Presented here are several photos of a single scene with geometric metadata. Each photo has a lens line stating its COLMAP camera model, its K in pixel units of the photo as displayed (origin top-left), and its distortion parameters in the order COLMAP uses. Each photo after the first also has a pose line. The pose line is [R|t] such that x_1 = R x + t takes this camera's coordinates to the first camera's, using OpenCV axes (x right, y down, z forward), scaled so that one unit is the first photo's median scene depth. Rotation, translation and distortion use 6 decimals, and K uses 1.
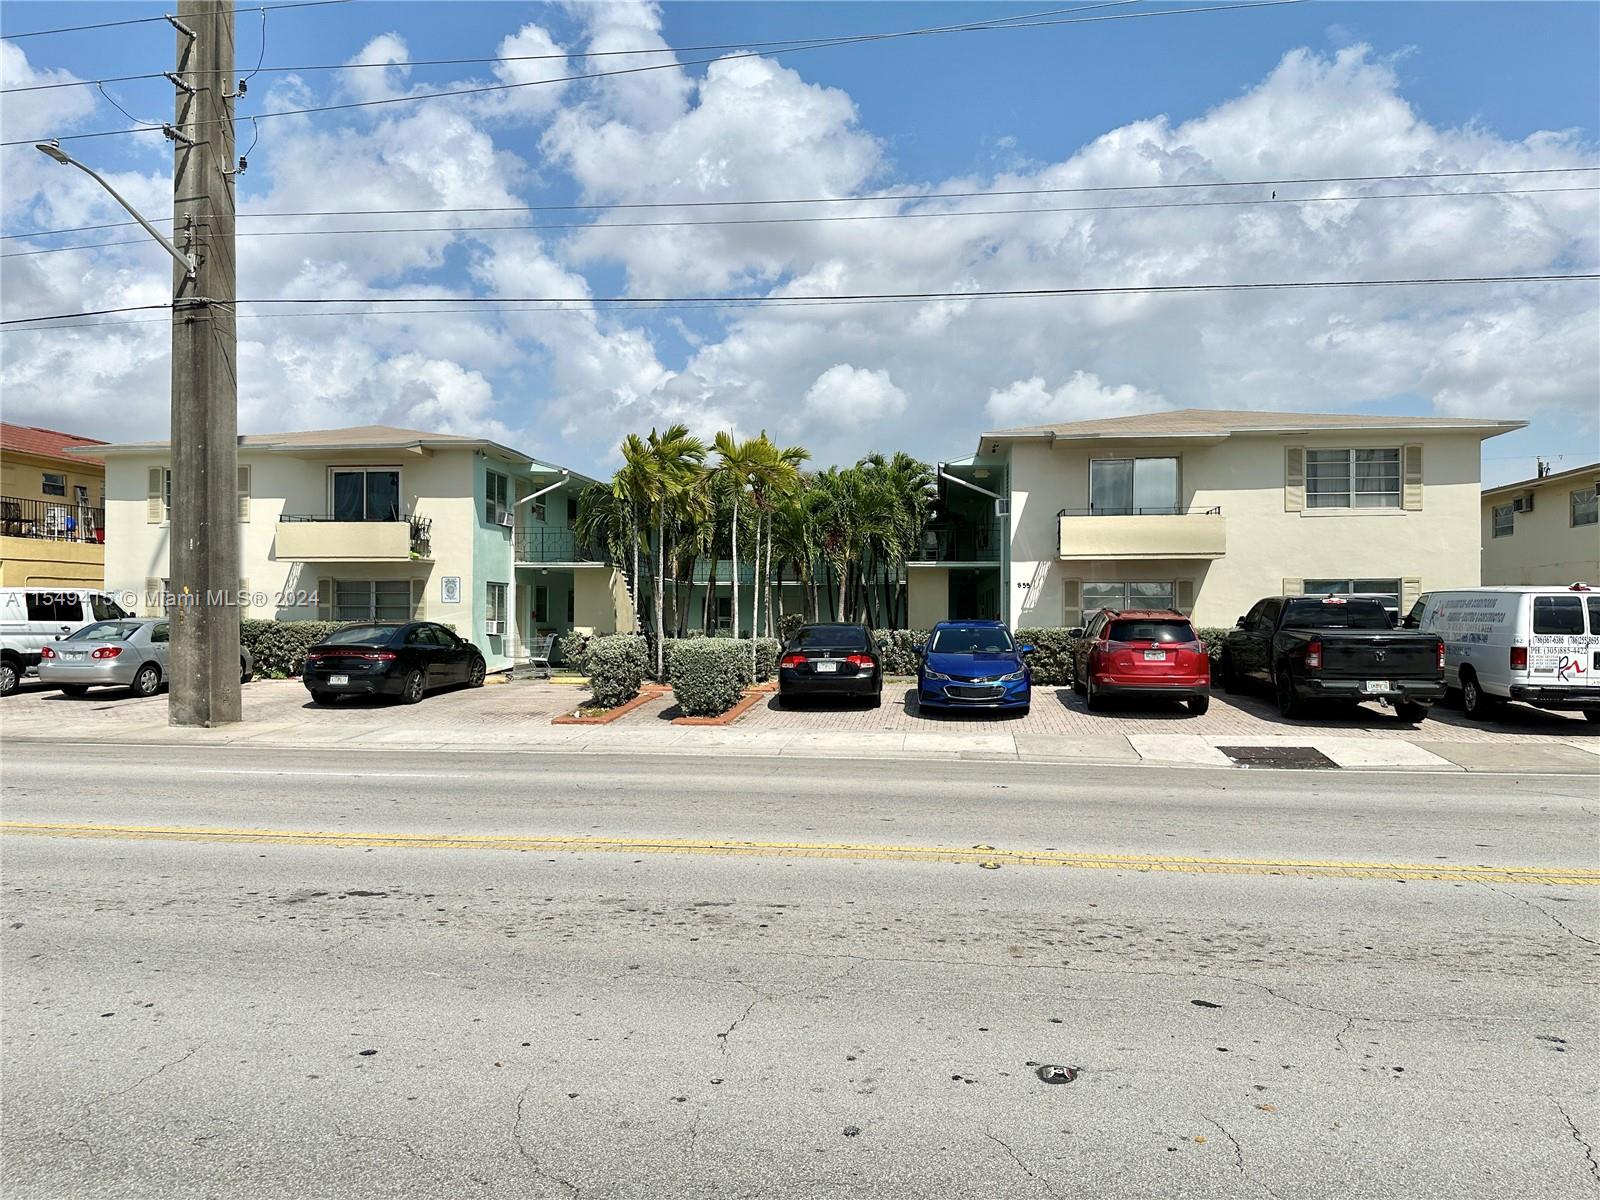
lens RADIAL K [[1113.9, 0, 803.1], [0, 1113.9, 601.0], [0, 0, 1]] dist [0.006138, 0.000383]
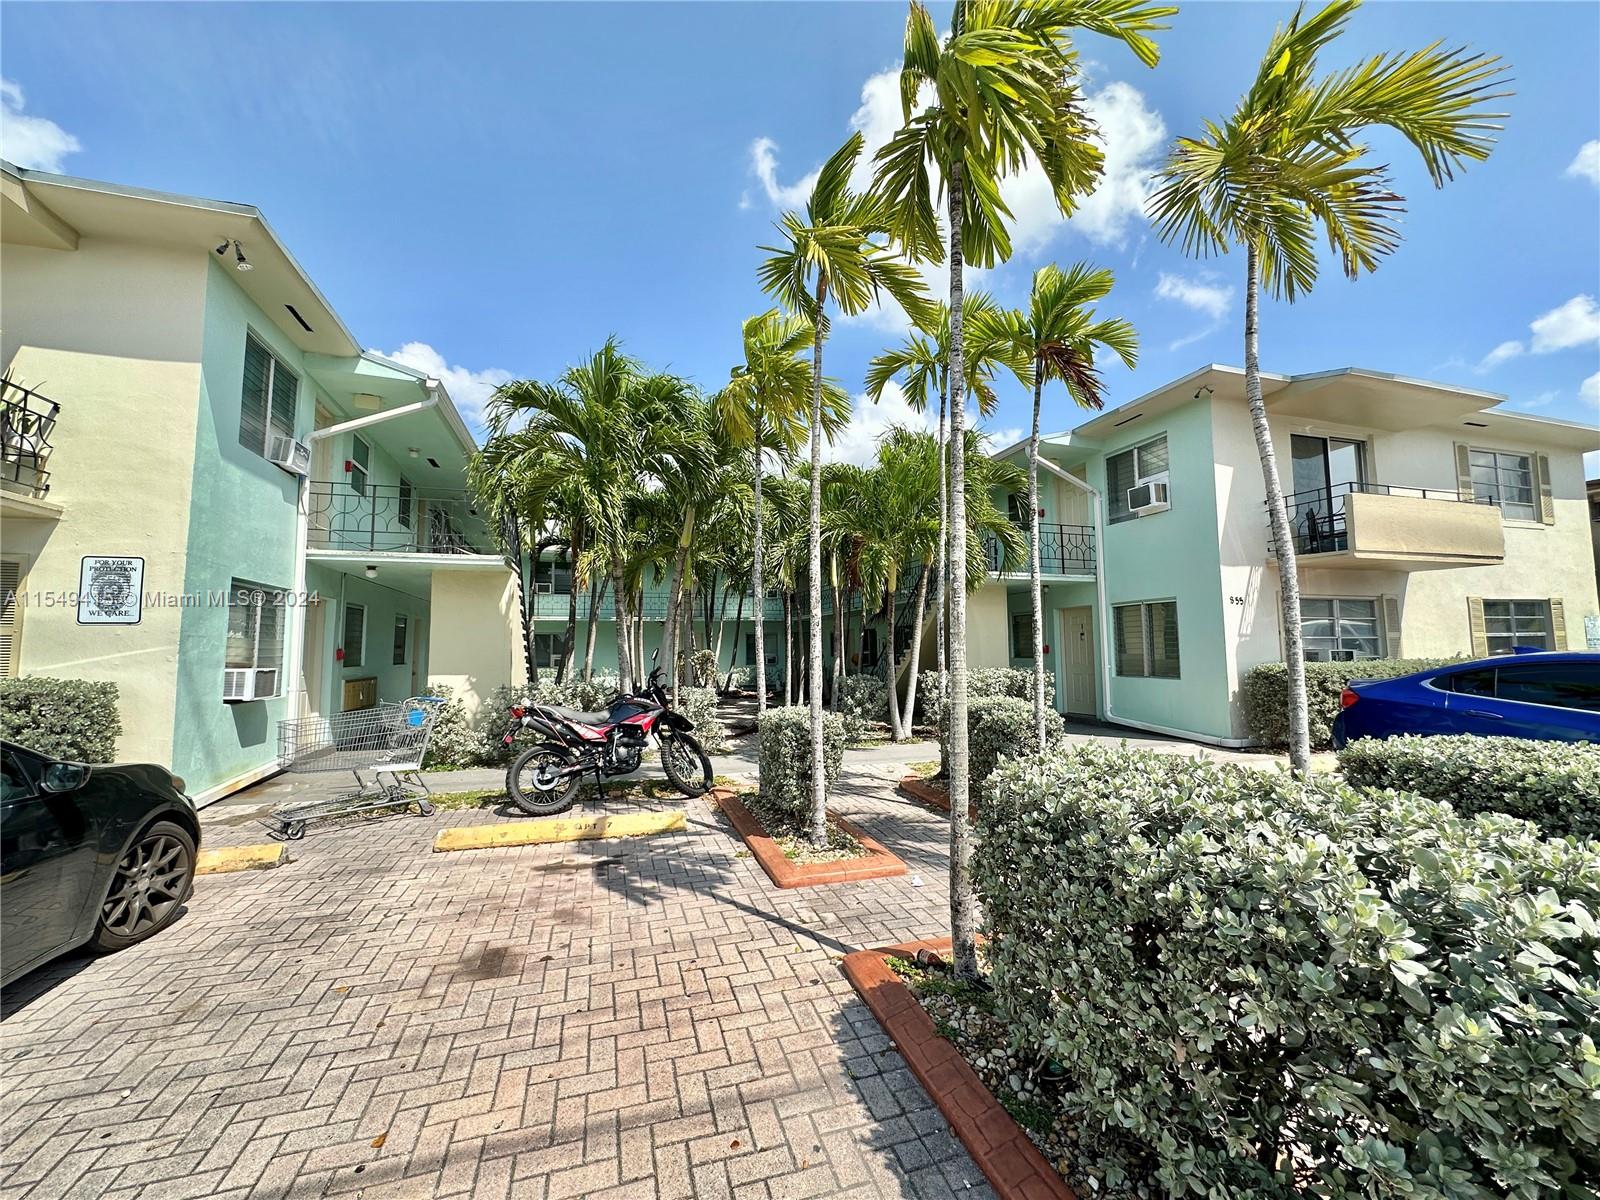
lens RADIAL K [[642.4, 0, 792.6], [0, 642.4, 595.4], [0, 0, 1]] dist [-0.000137, -0.000425]
pose [[0.909172, 0.026956, 0.415548, -0.186787], [0.003935, 0.997302, -0.073303, 0.008724], [-0.416402, 0.068280, 0.906613, 0.675109]]
